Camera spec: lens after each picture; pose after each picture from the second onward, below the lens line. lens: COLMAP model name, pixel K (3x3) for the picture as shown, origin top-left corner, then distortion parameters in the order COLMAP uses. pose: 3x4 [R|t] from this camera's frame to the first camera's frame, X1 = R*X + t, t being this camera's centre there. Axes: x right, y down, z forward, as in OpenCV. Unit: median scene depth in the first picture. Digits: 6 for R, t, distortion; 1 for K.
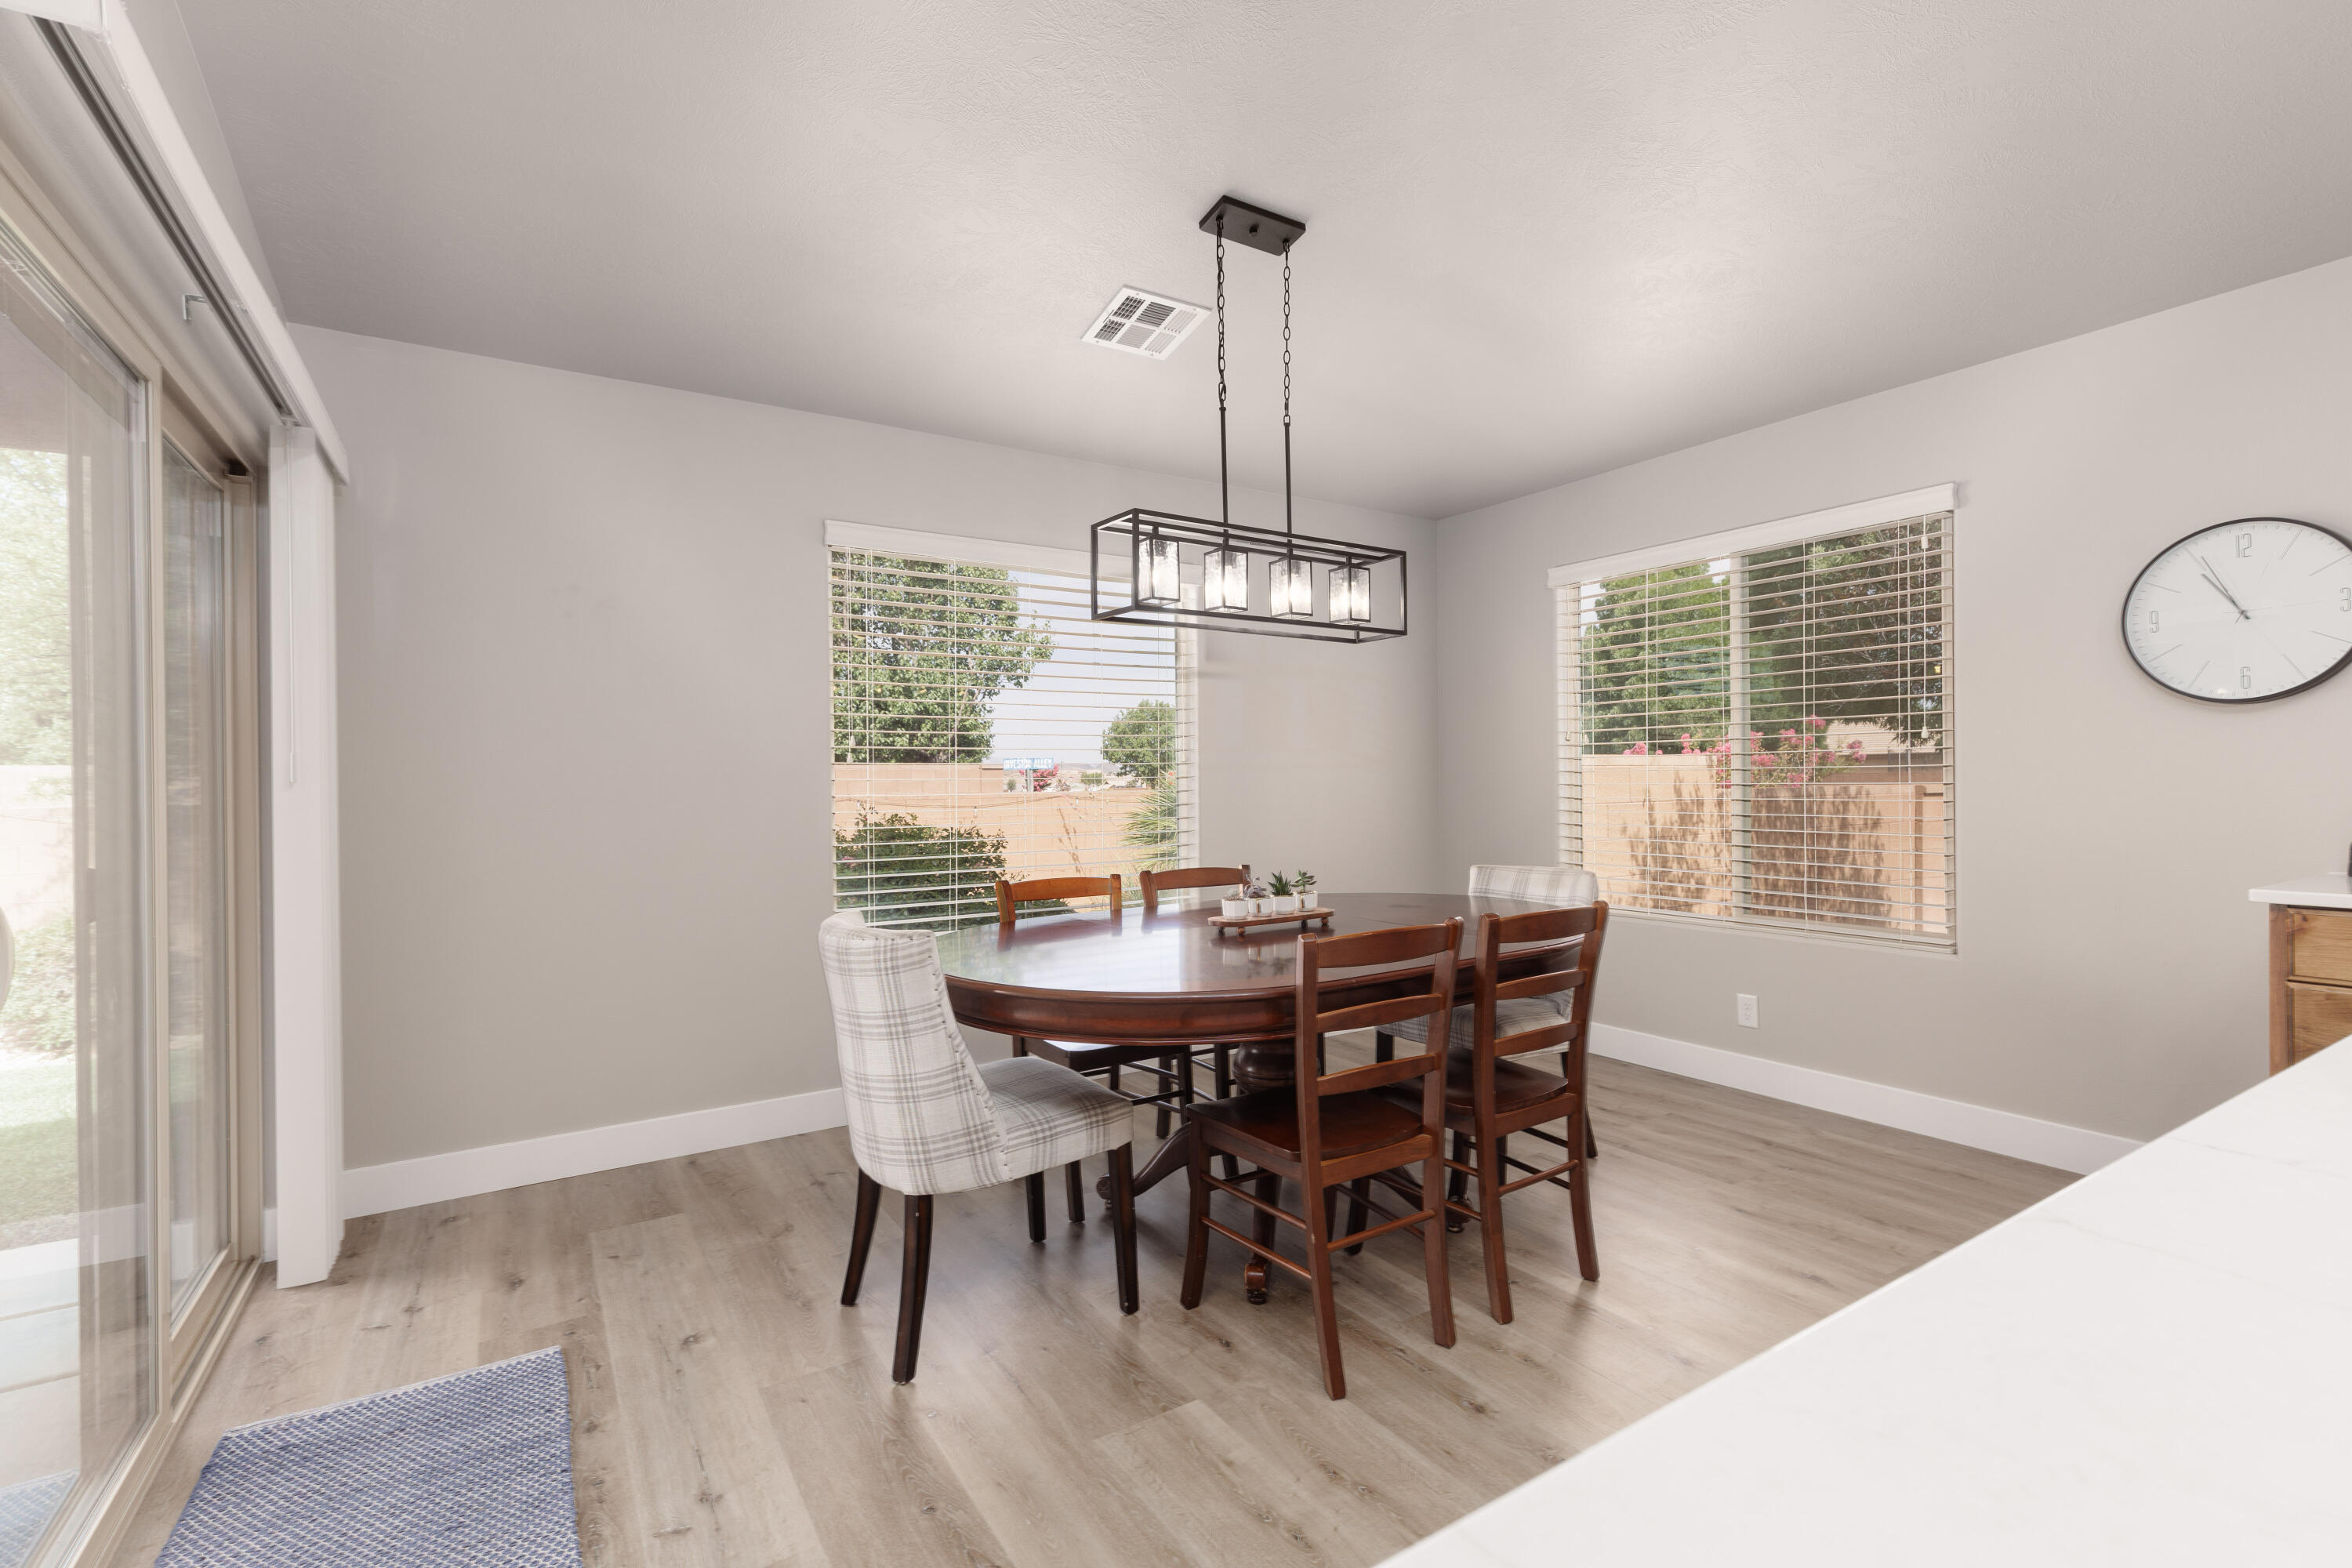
lens RADIAL K [[1057.6, 0, 1195.2], [0, 1057.6, 790.1], [0, 0, 1]] dist [0.010296, -0.003001]
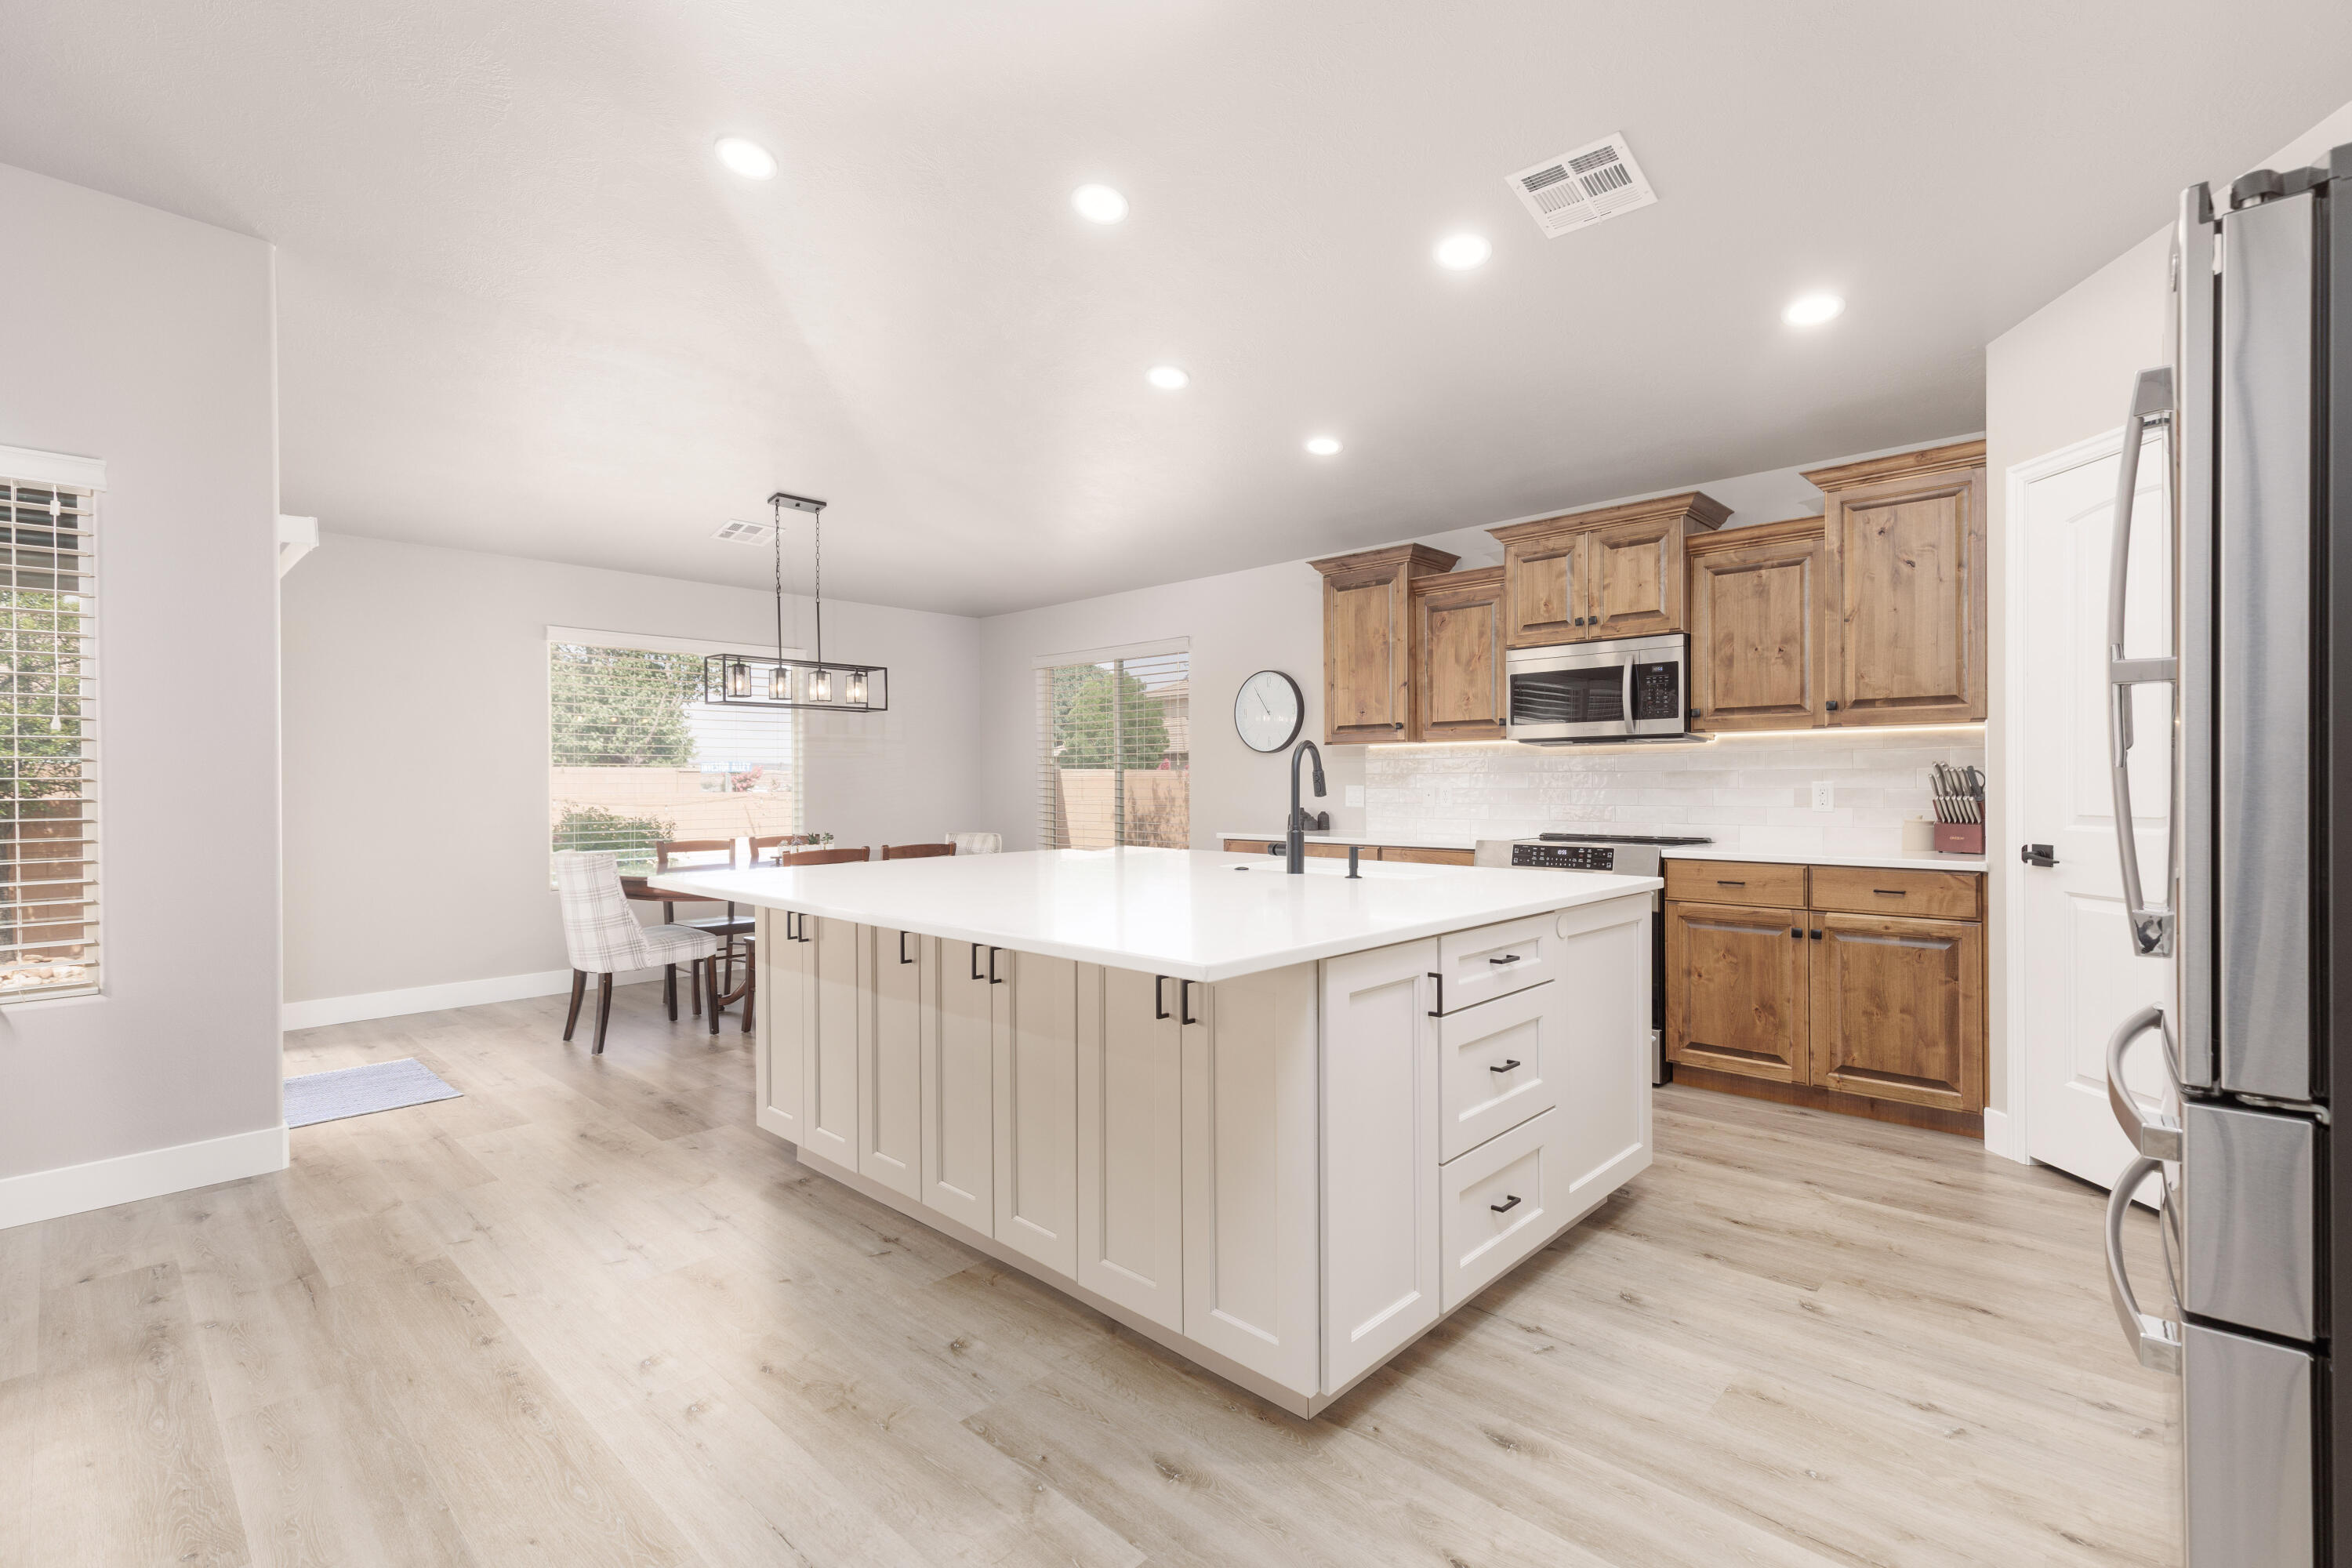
lens RADIAL K [[1057.6, 0, 1181.9], [0, 1057.6, 786.8], [0, 0, 1]] dist [0.010296, -0.003001]
pose [[0.972689, 0.004165, 0.232073, 0.287076], [-0.003121, 0.999983, -0.004867, 0.000315], [-0.232089, 0.004010, 0.972686, -1.045175]]
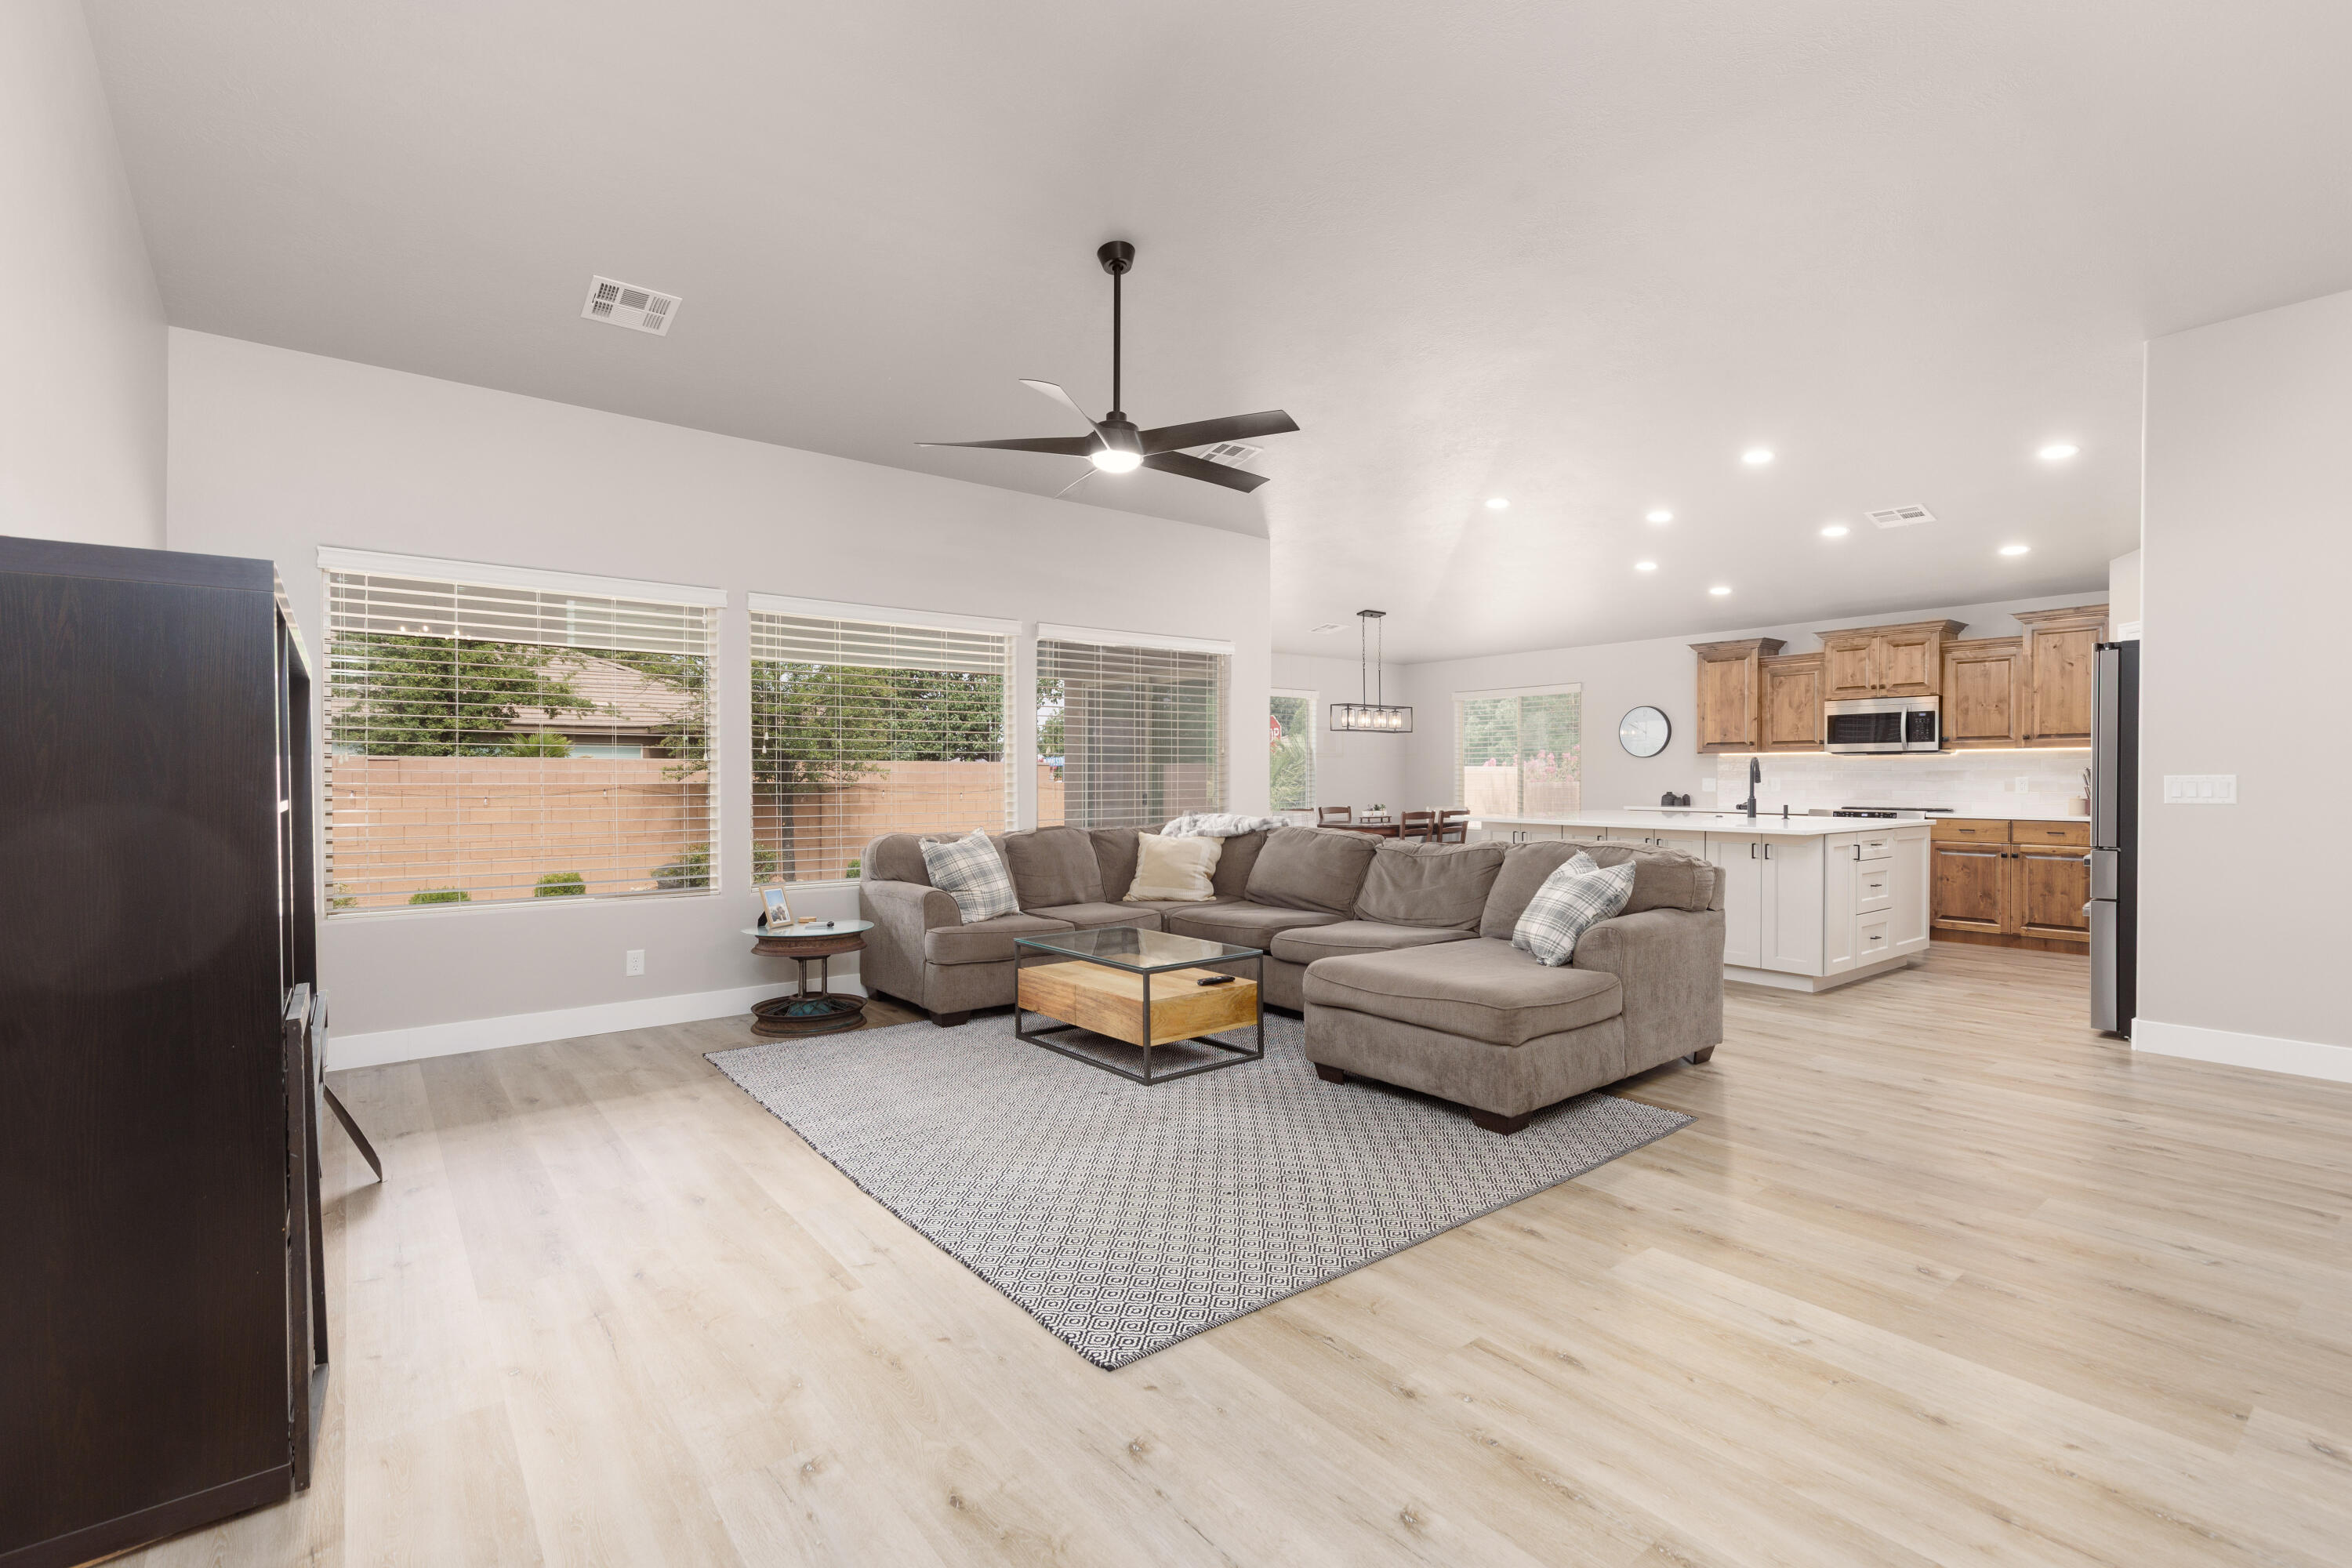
lens RADIAL K [[1057.6, 0, 1181.8], [0, 1057.6, 785.9], [0, 0, 1]] dist [0.010296, -0.003001]
pose [[0.996057, 0.008451, 0.088312, -0.823709], [-0.008674, 0.999960, 0.002144, 0.017702], [-0.088290, -0.002901, 0.996091, -2.270650]]
